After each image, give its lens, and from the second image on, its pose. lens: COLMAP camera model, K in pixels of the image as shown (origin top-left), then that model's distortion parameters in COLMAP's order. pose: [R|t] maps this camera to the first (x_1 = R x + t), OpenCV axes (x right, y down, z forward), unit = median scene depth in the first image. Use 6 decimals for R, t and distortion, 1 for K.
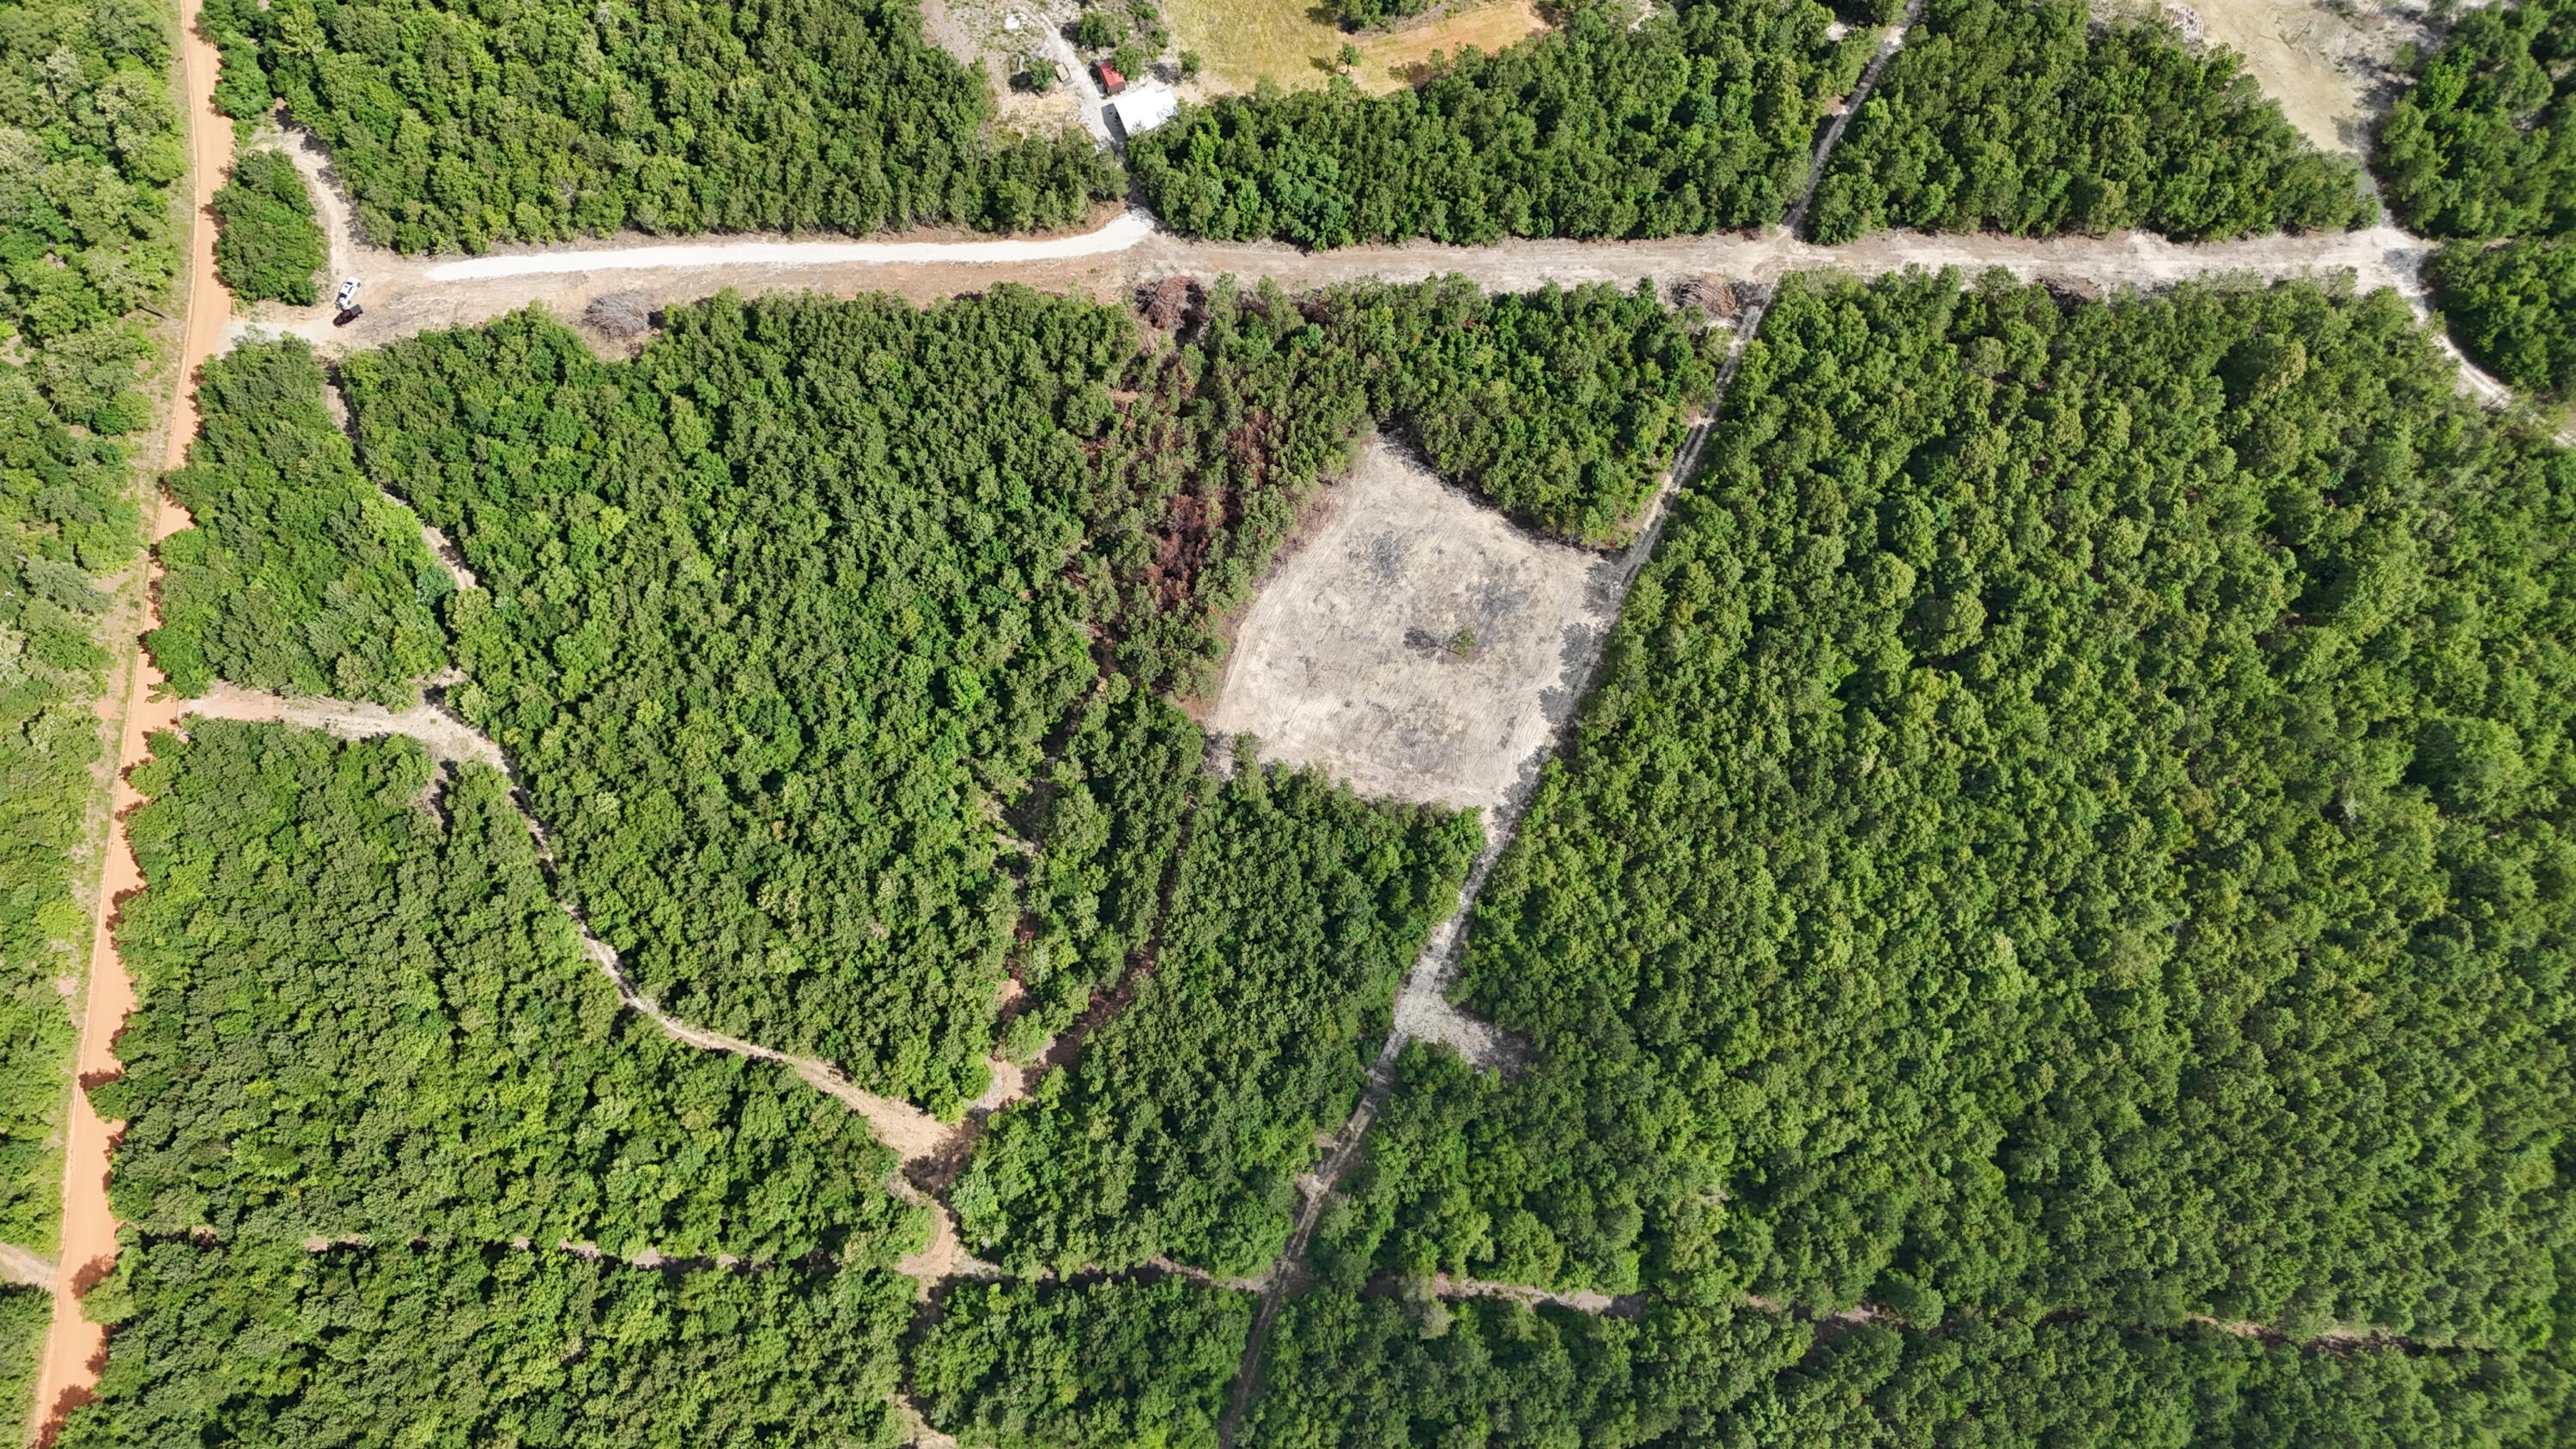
lens RADIAL K [[1896.6, 0, 1287.7], [0, 1896.6, 731.3], [0, 0, 1]] dist [0.068653, -0.063690]
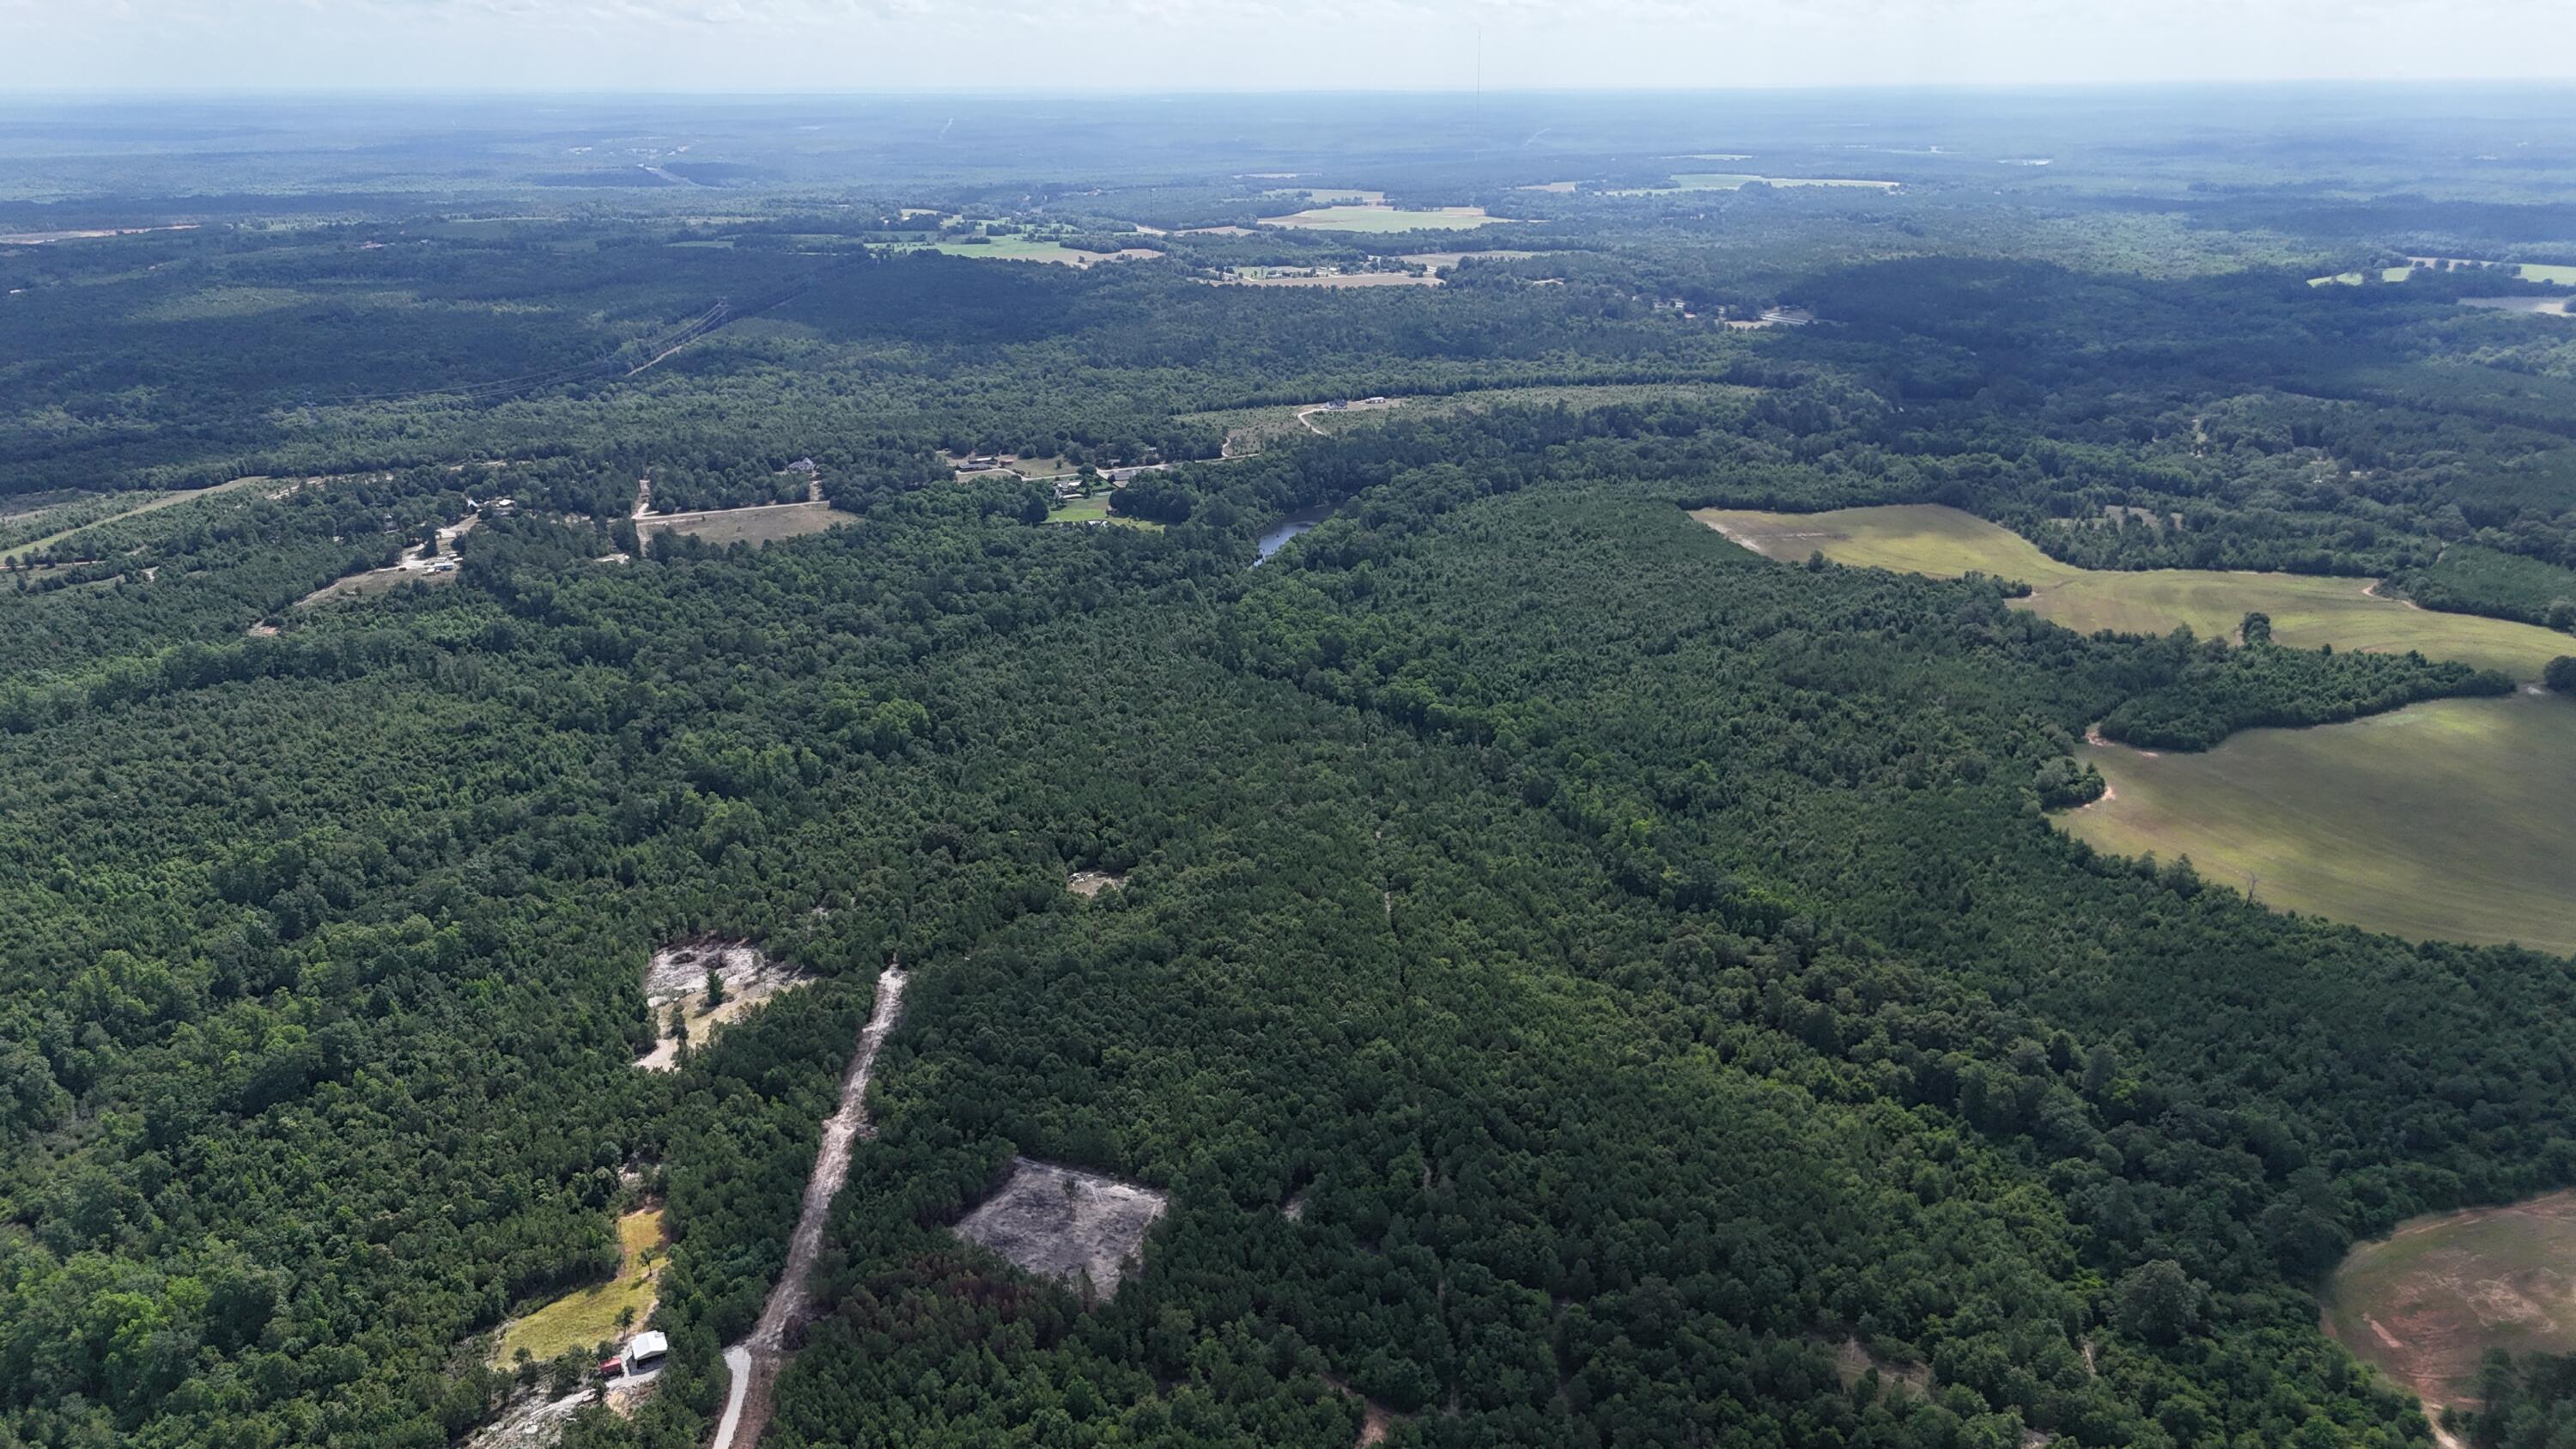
lens RADIAL K [[1896.6, 0, 1293.1], [0, 1896.6, 717.4], [0, 0, 1]] dist [0.068653, -0.063690]
pose [[-0.051292, -0.301945, 0.951944, -1.395735], [0.964584, 0.231978, 0.125554, -0.164548], [-0.258740, 0.924670, 0.279353, 0.068421]]
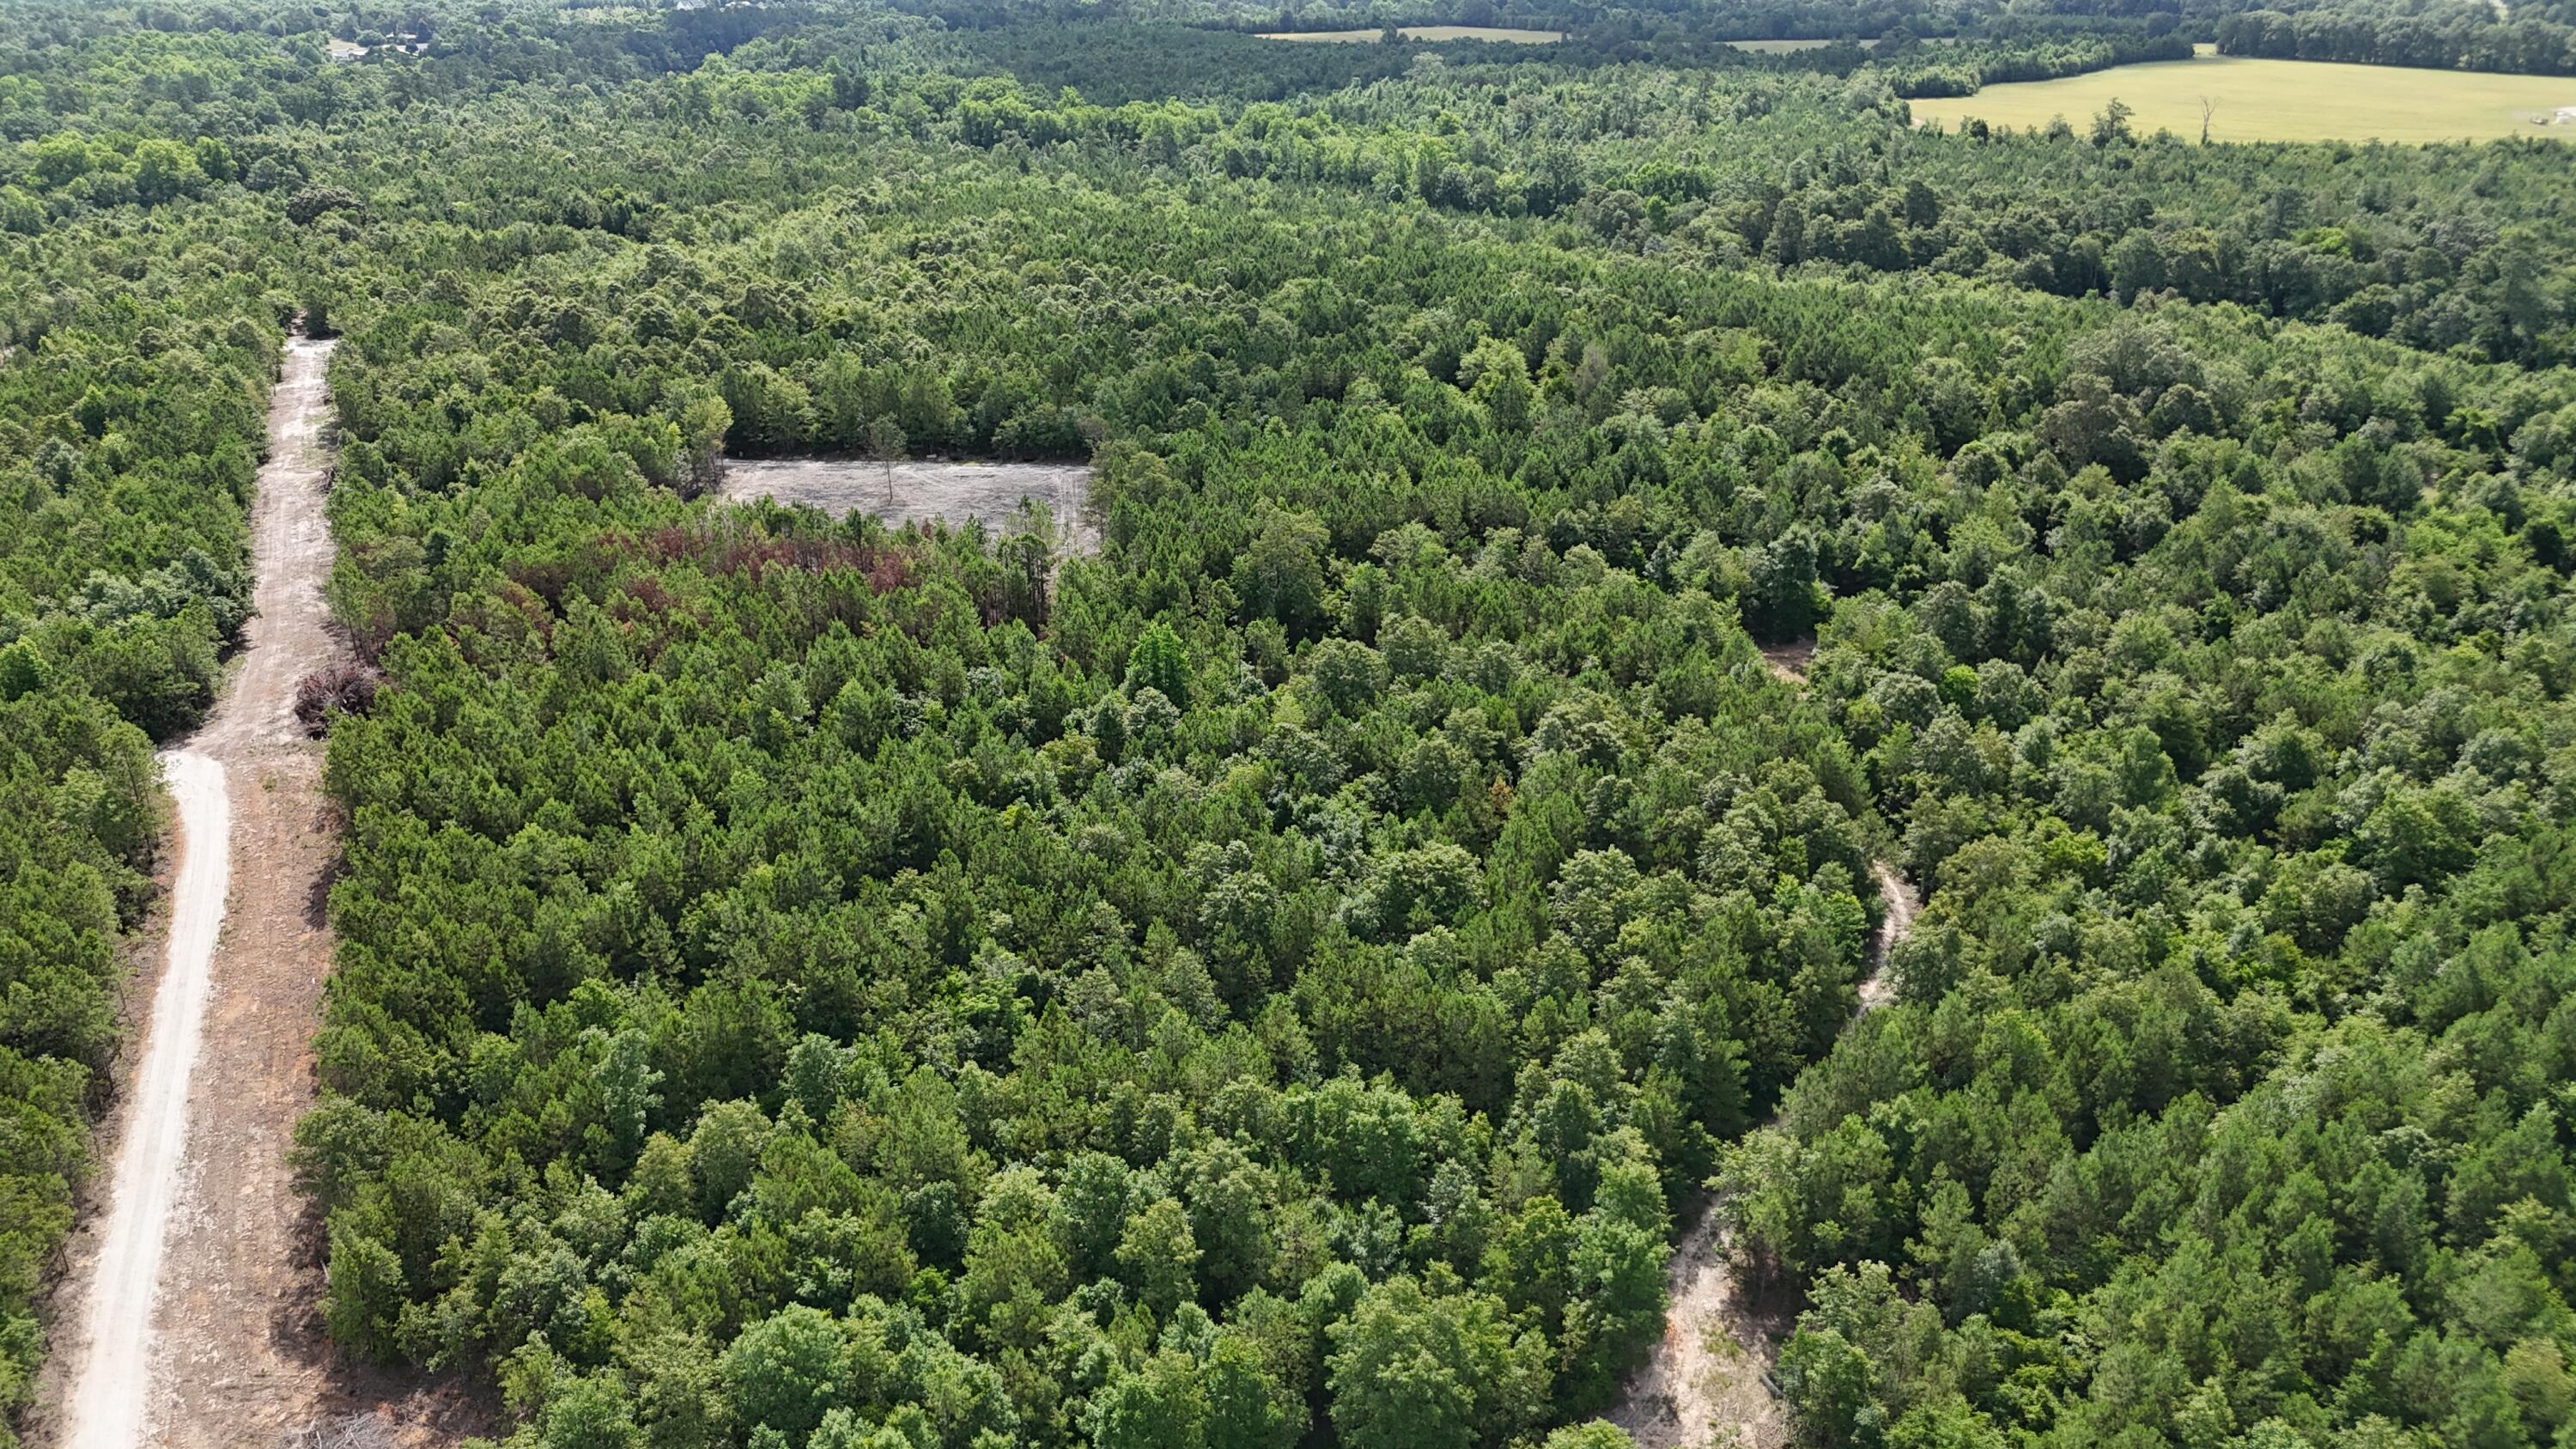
lens RADIAL K [[1896.6, 0, 1291.2], [0, 1896.6, 729.4], [0, 0, 1]] dist [0.068653, -0.063690]
pose [[-0.409638, -0.346984, 0.843682, -0.687292], [0.883061, 0.081242, 0.462171, -0.254245], [-0.228908, 0.934346, 0.273128, 0.832253]]
